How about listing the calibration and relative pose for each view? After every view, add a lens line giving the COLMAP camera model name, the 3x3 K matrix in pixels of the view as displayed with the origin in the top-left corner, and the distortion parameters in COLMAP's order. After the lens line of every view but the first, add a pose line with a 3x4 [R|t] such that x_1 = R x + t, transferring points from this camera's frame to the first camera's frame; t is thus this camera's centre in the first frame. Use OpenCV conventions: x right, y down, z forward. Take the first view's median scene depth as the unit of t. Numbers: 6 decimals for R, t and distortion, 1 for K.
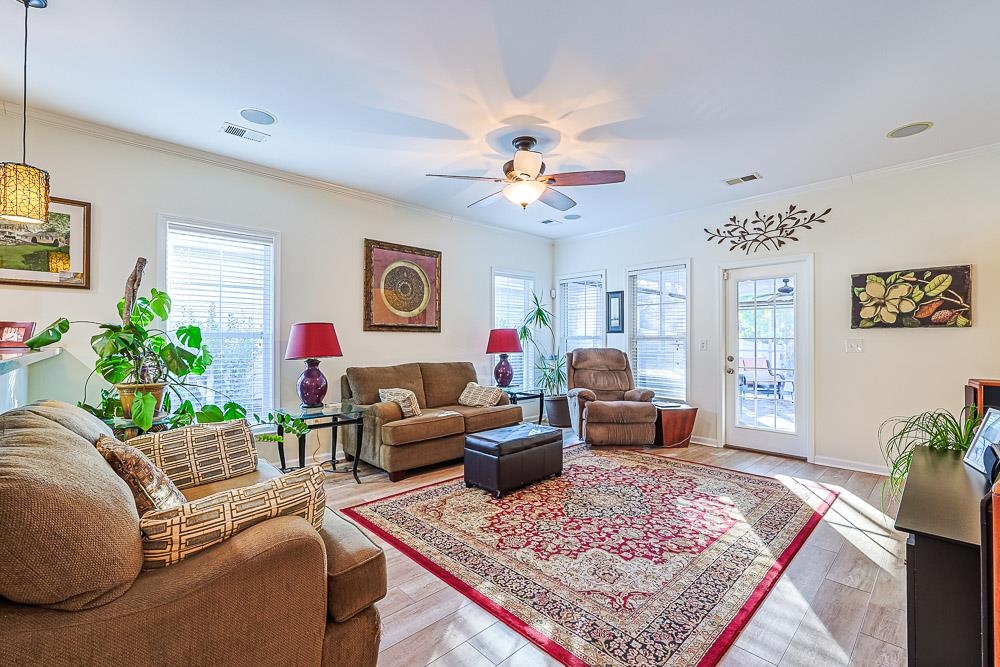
lens RADIAL K [[425.3, 0, 504.5], [0, 425.3, 335.1], [0, 0, 1]] dist [-0.001301, -0.000172]
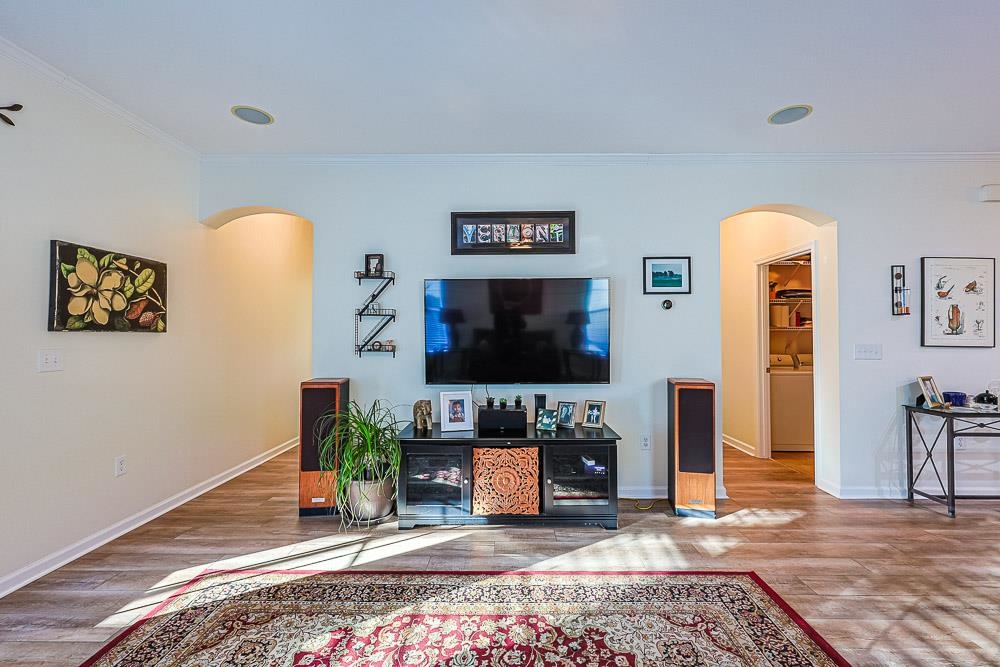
lens RADIAL K [[425.3, 0, 504.5], [0, 425.3, 335.1], [0, 0, 1]] dist [-0.001301, -0.000172]
pose [[-0.714626, 0.002565, 0.699502, -0.049182], [-0.007974, 0.999898, -0.011813, -0.009313], [-0.699461, -0.014020, -0.714533, 1.207842]]
